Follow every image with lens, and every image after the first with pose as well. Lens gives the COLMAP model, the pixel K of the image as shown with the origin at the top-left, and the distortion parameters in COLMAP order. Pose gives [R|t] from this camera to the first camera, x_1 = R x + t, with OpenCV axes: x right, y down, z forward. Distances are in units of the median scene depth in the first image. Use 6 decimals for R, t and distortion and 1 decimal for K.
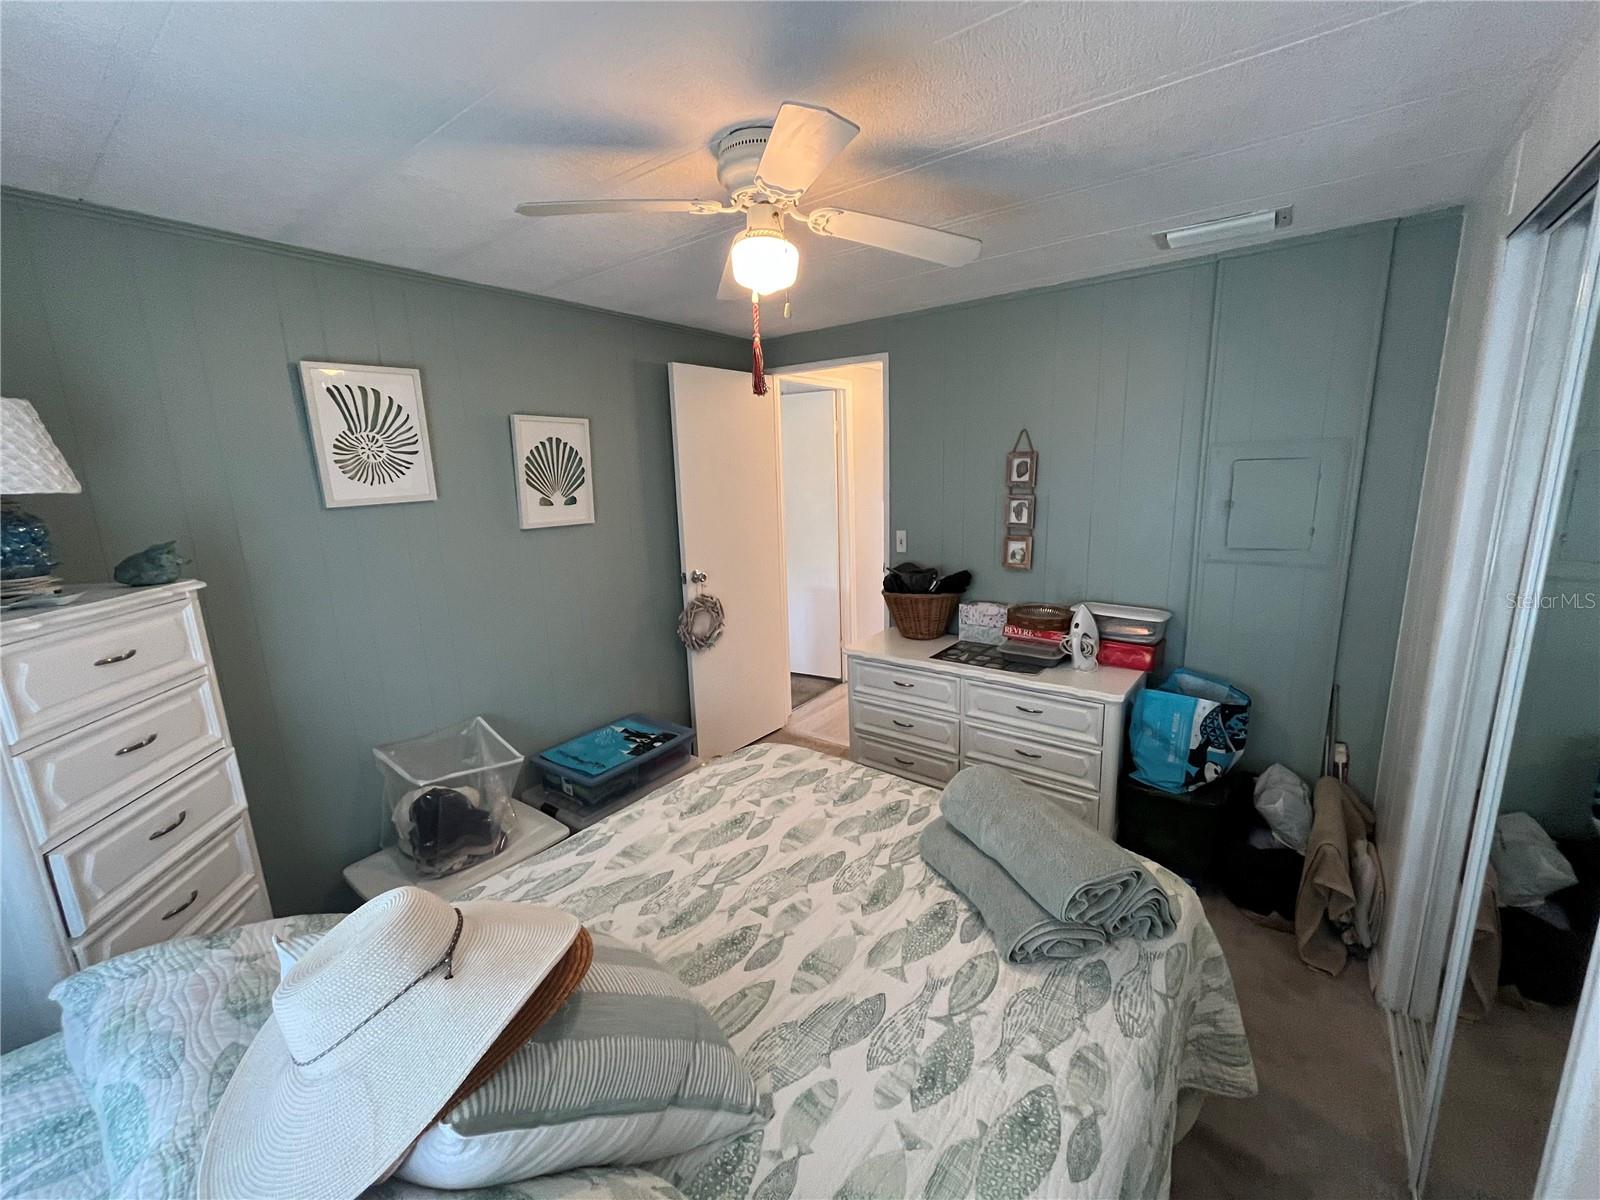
lens RADIAL K [[644.9, 0, 797.0], [0, 644.9, 599.6], [0, 0, 1]] dist [-0.002068, -0.000166]
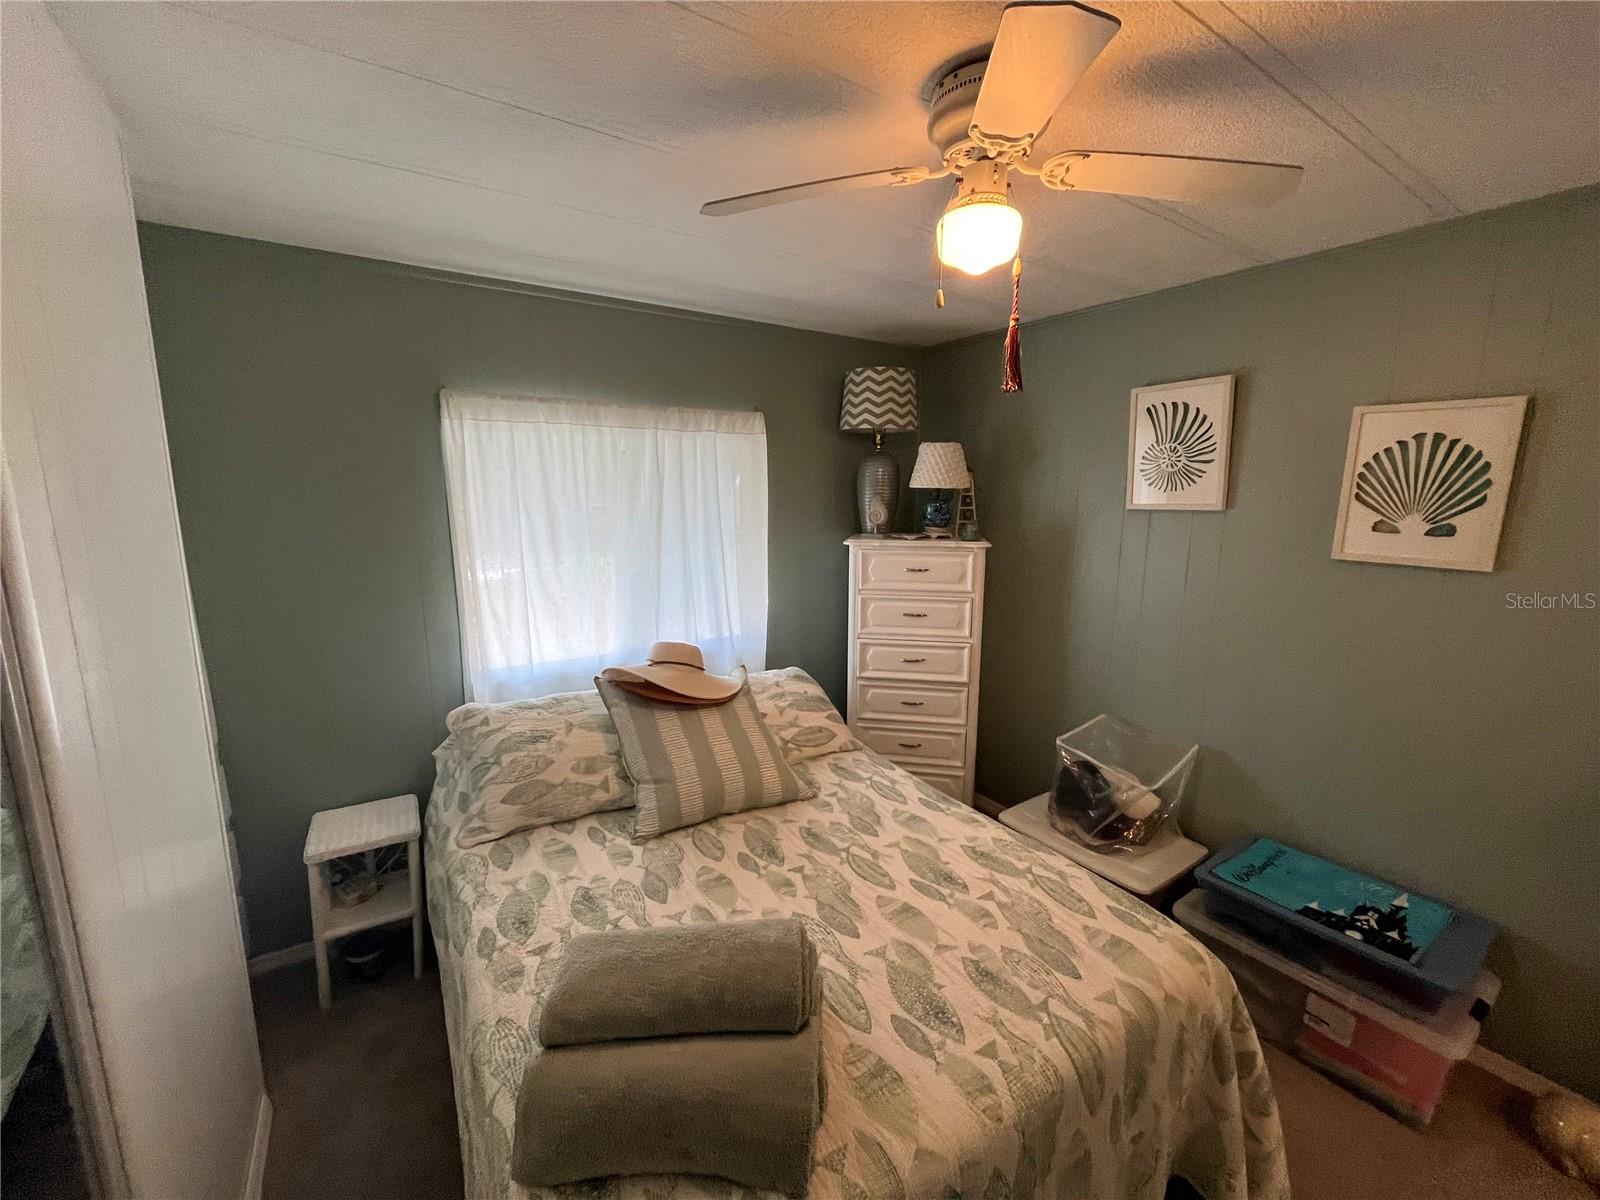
lens RADIAL K [[648.3, 0, 795.9], [0, 648.3, 589.3], [0, 0, 1]] dist [-0.001669, -0.000389]
pose [[-0.336523, 0.178278, -0.924646, 0.589286], [-0.183199, 0.950760, 0.249988, -0.177846], [0.923683, 0.253521, -0.287292, 0.767972]]
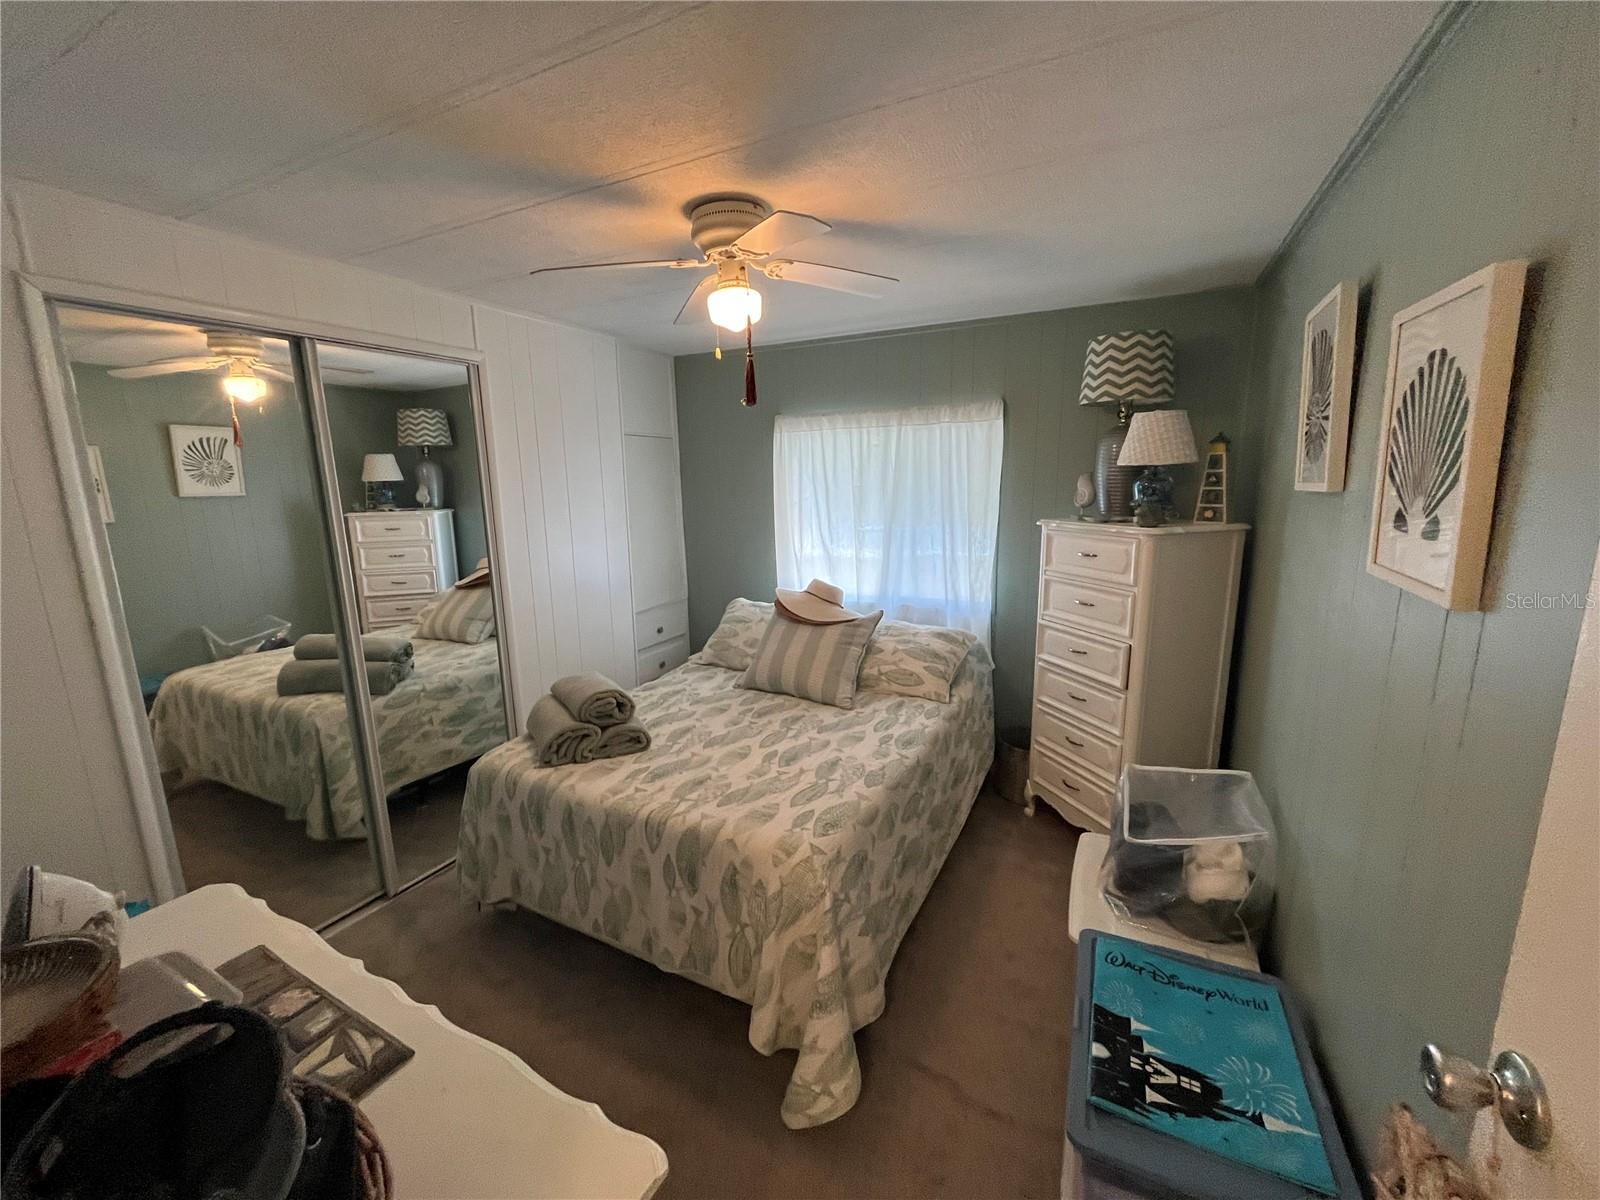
lens RADIAL K [[644.9, 0, 797.0], [0, 644.9, 599.6], [0, 0, 1]] dist [-0.002068, -0.000166]
pose [[-0.982914, 0.083953, -0.163802, 0.055745], [0.014180, 0.921816, 0.387368, -0.322791], [0.183516, 0.378427, -0.907257, 1.590214]]
